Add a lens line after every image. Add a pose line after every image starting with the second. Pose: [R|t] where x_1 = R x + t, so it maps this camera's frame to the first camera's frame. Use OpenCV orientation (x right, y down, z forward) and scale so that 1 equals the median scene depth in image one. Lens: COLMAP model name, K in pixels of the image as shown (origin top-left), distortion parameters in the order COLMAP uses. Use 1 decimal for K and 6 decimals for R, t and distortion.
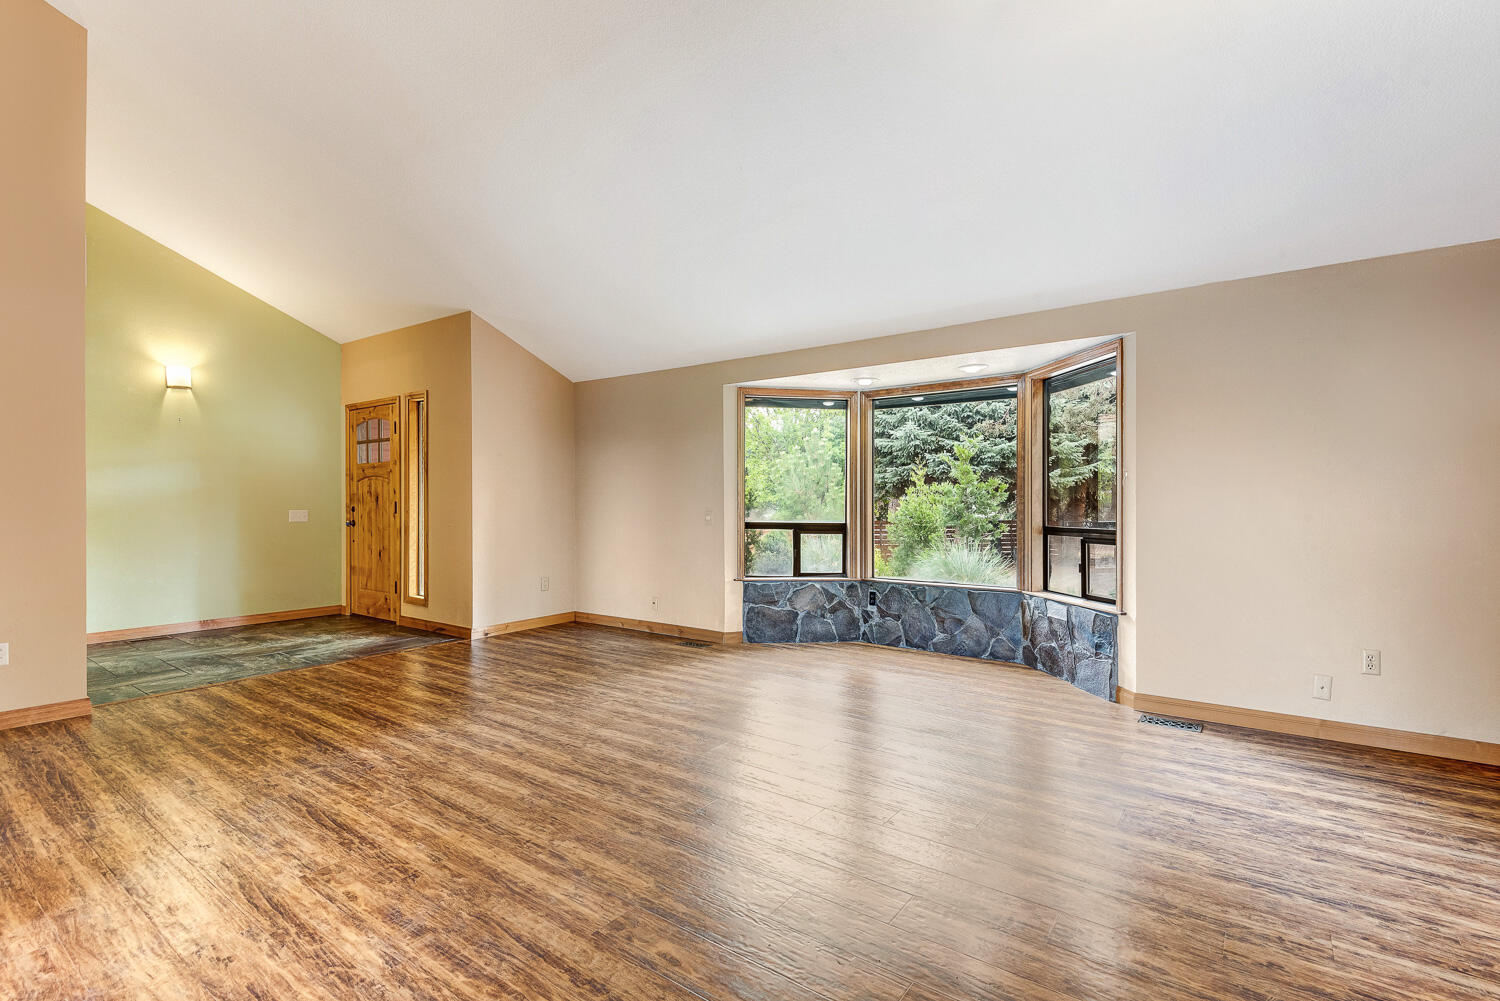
lens RADIAL K [[696.5, 0, 750.0], [0, 696.5, 500.5], [0, 0, 1]] dist [0.003782, -0.001008]
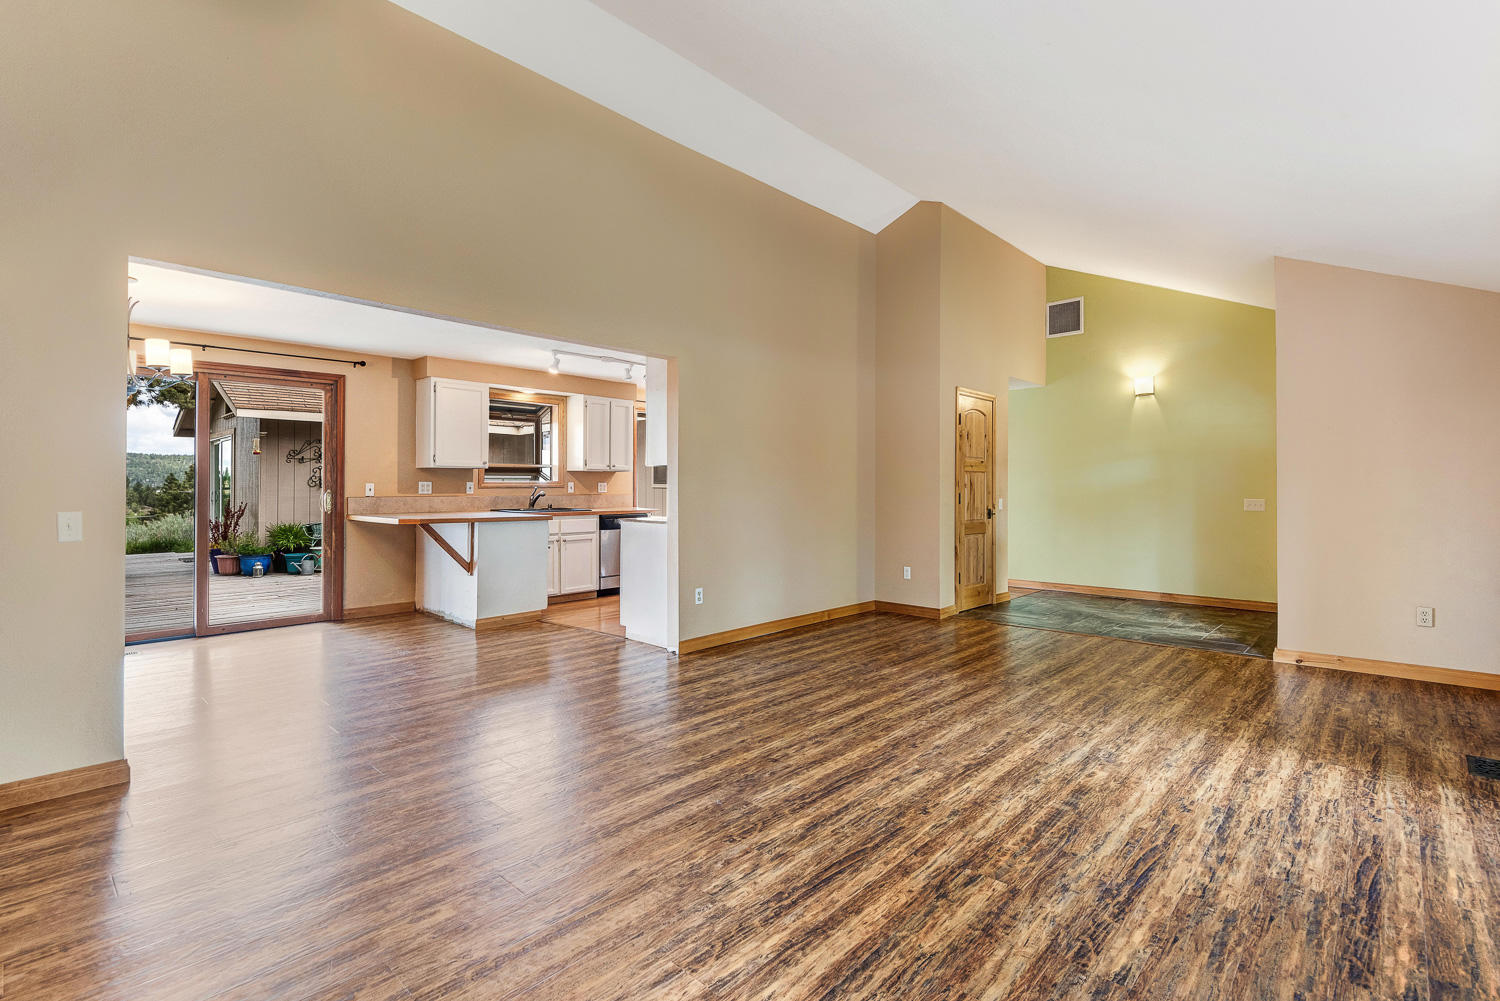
lens RADIAL K [[696.5, 0, 750.0], [0, 696.5, 500.5], [0, 0, 1]] dist [0.003782, -0.001008]
pose [[-0.126468, 0.017894, -0.991809, 0.991003], [0.000721, 0.999839, 0.017947, -0.004220], [0.991970, 0.001555, -0.126461, 1.024926]]
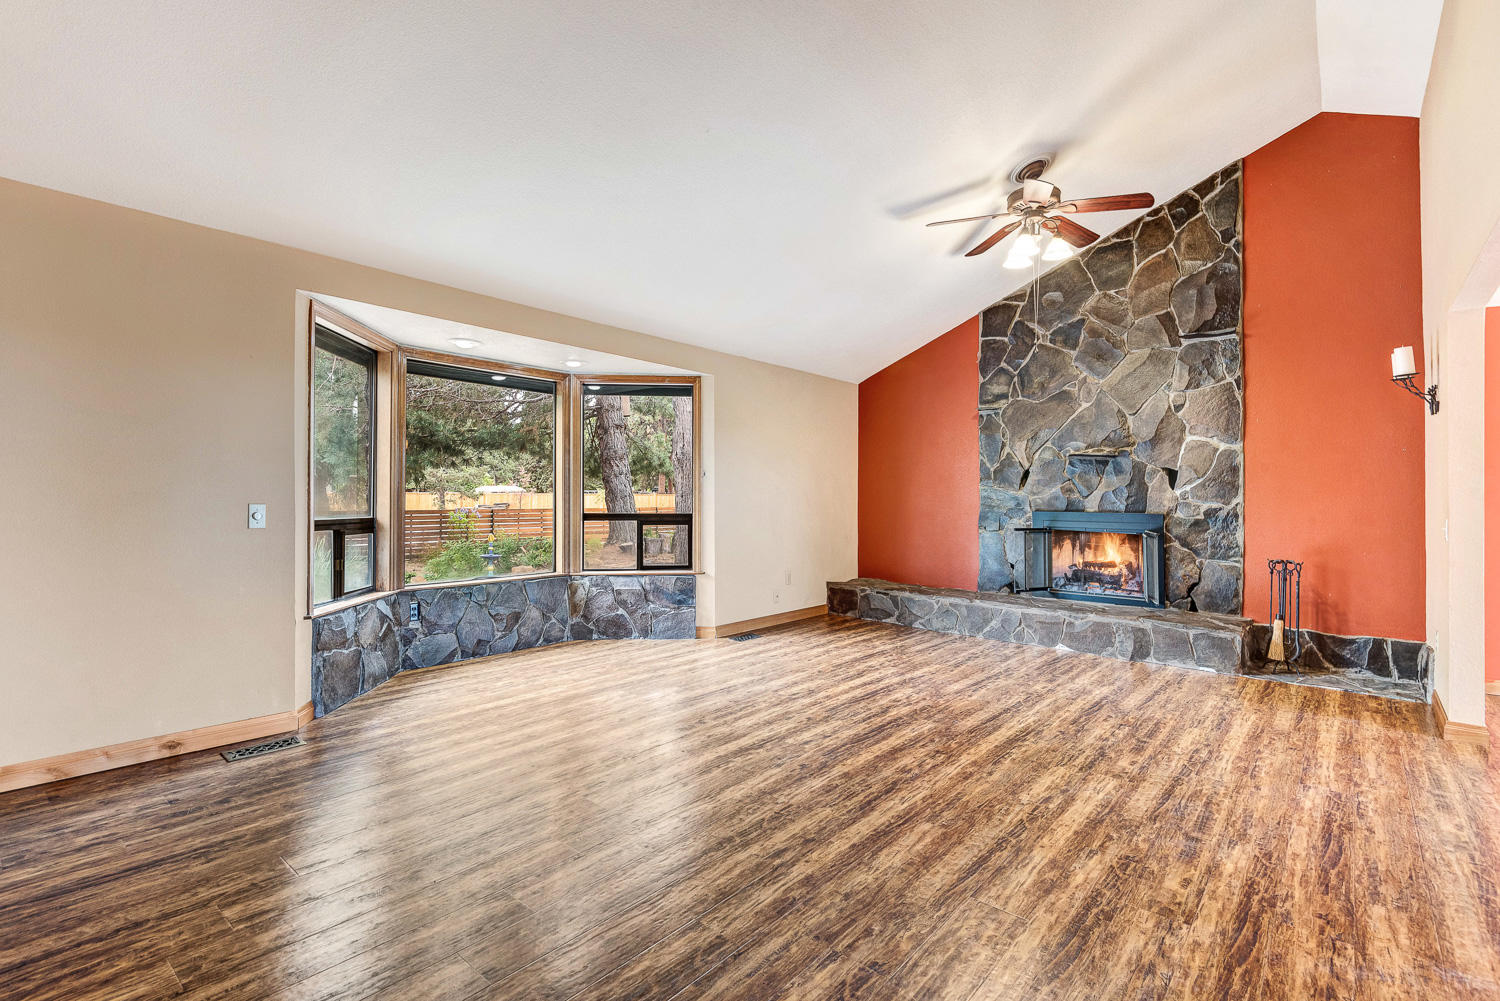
lens RADIAL K [[693.7, 0, 750.0], [0, 693.7, 500.5], [0, 0, 1]] dist [-0.001249, -0.000252]
pose [[0.079795, -0.009072, 0.996770, -1.199983], [-0.014649, 0.999840, 0.010273, 0.000825], [-0.996704, -0.015422, 0.079650, 1.149115]]
